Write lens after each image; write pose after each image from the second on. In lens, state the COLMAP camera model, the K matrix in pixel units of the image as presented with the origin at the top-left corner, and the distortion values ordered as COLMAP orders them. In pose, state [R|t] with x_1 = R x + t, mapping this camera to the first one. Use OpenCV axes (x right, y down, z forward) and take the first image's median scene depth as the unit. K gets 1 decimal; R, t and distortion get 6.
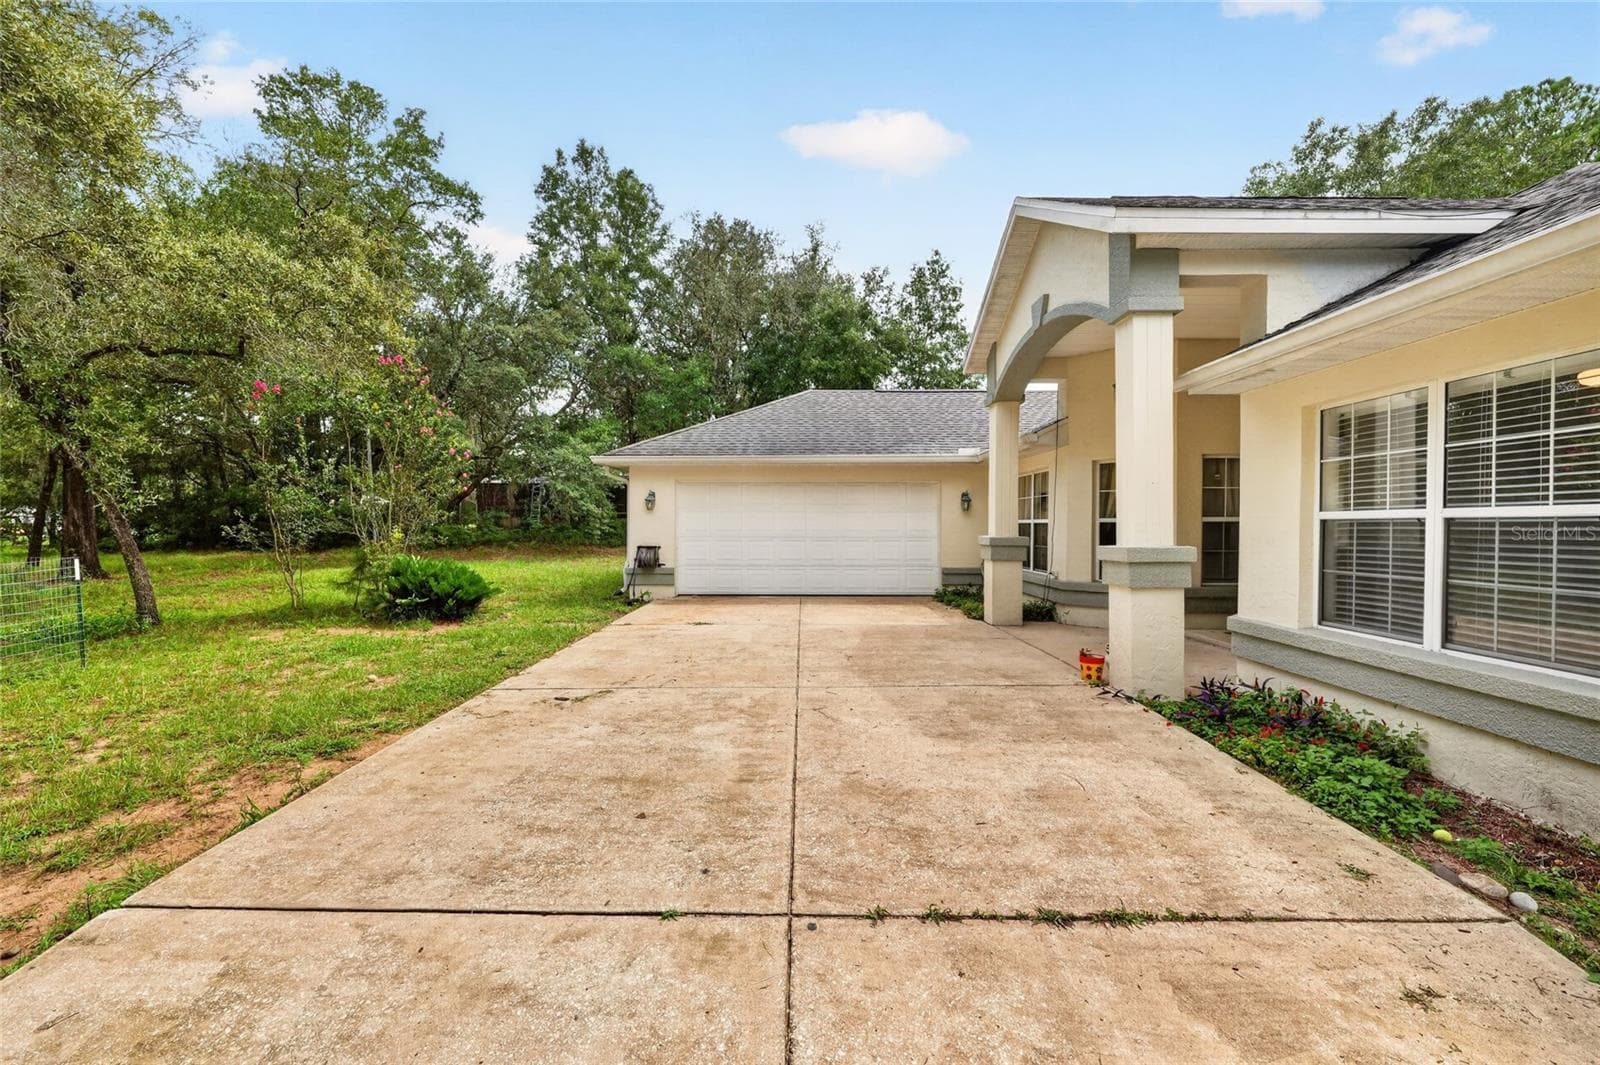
lens RADIAL K [[717.3, 0, 777.2], [0, 717.3, 539.3], [0, 0, 1]] dist [0.001712, -0.001053]
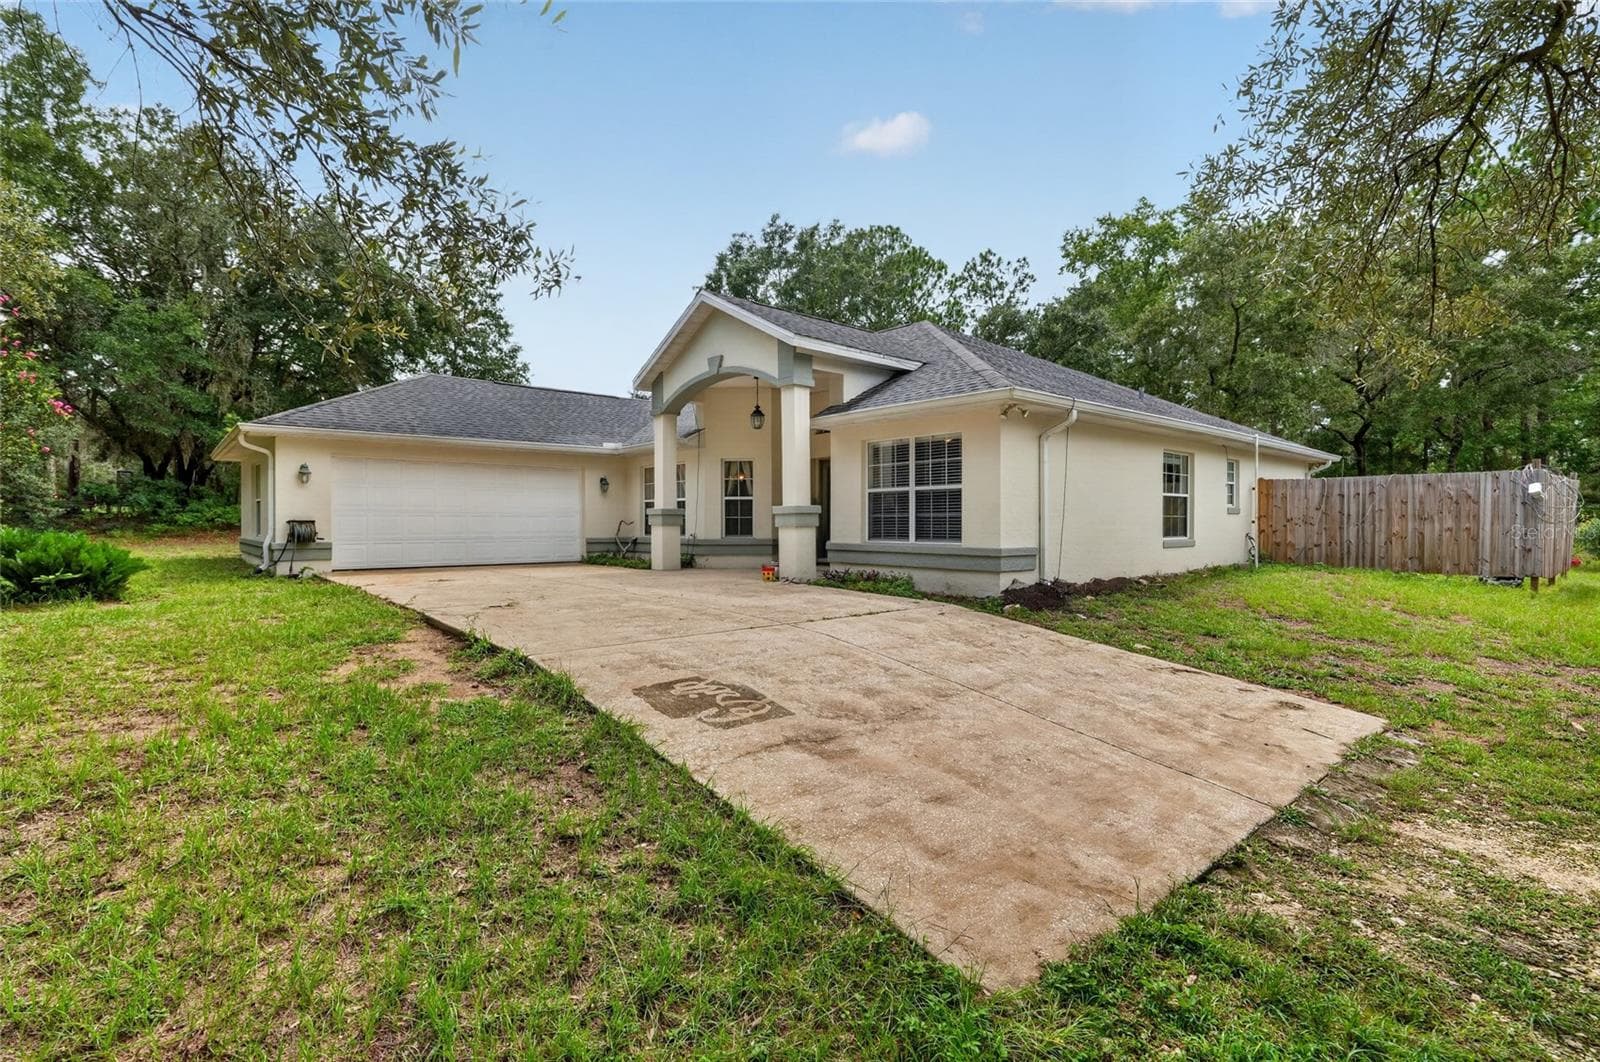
lens RADIAL K [[813.8, 0, 815.2], [0, 813.8, 531.9], [0, 0, 1]] dist [0.006199, -0.003214]
pose [[0.731589, -0.006668, 0.681713, -0.525321], [0.014648, 0.999875, -0.005940, 0.051917], [-0.681589, 0.014331, 0.731595, -0.352109]]
